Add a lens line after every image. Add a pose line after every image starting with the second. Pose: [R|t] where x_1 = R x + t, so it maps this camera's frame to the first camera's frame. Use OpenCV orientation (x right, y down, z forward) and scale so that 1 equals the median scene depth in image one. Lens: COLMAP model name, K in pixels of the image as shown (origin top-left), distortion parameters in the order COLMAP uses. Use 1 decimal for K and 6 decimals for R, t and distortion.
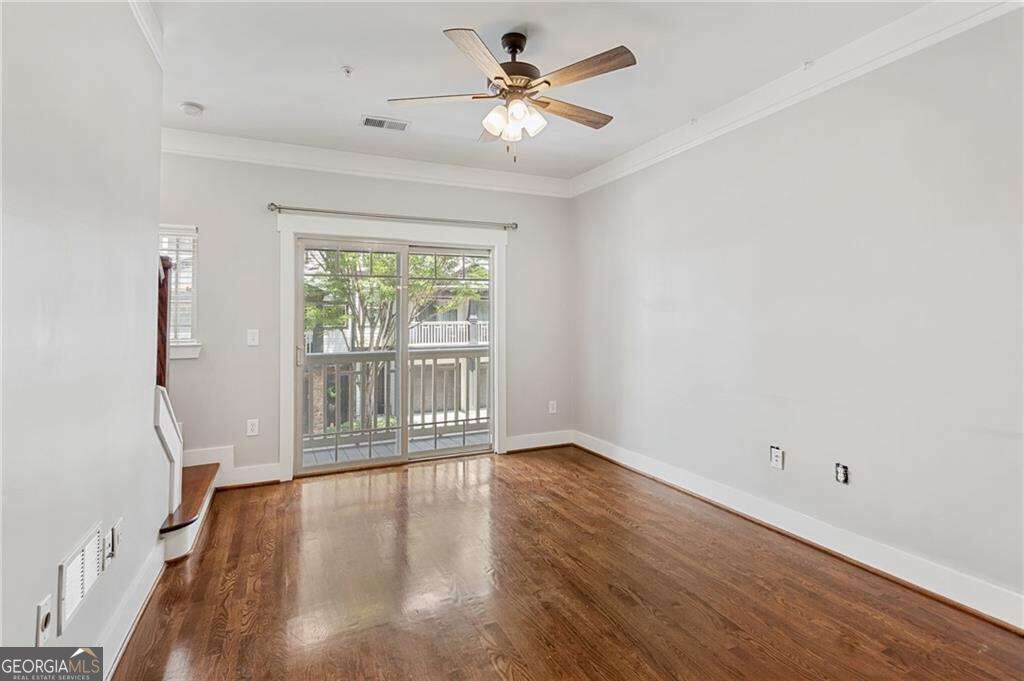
lens RADIAL K [[489.5, 0, 505.4], [0, 489.5, 305.9], [0, 0, 1]] dist [0.003464, -0.000109]
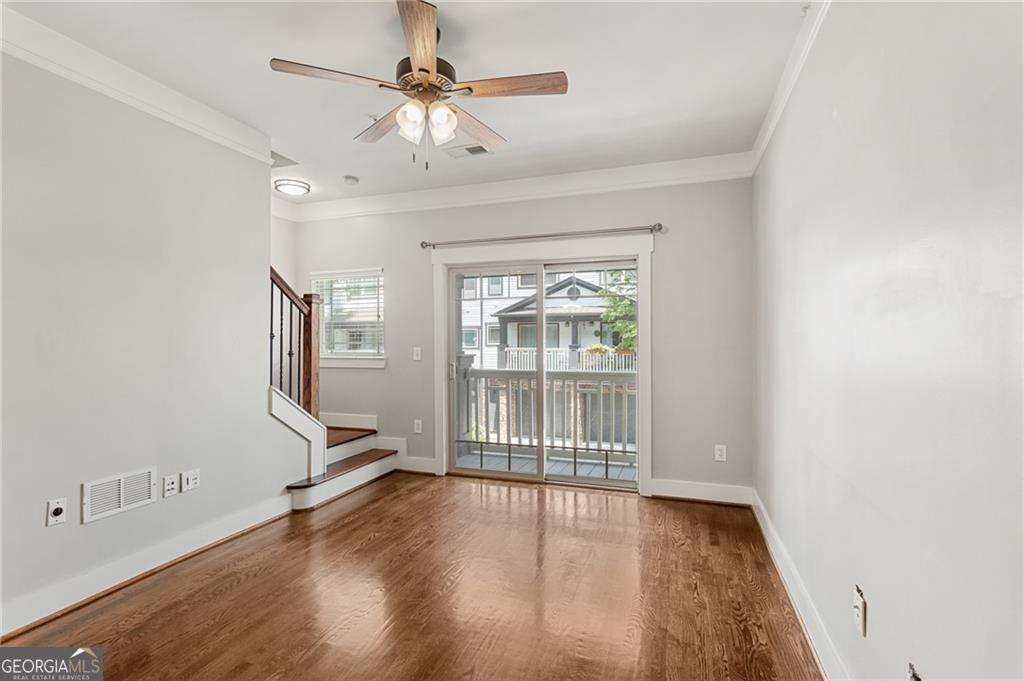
lens RADIAL K [[489.5, 0, 518.4], [0, 489.5, 334.8], [0, 0, 1]] dist [0.003464, -0.000109]
pose [[0.728762, -0.002061, -0.684764, 0.478452], [0.018904, 0.999675, 0.017110, 0.000982], [0.684506, -0.025414, 0.728564, 0.261821]]
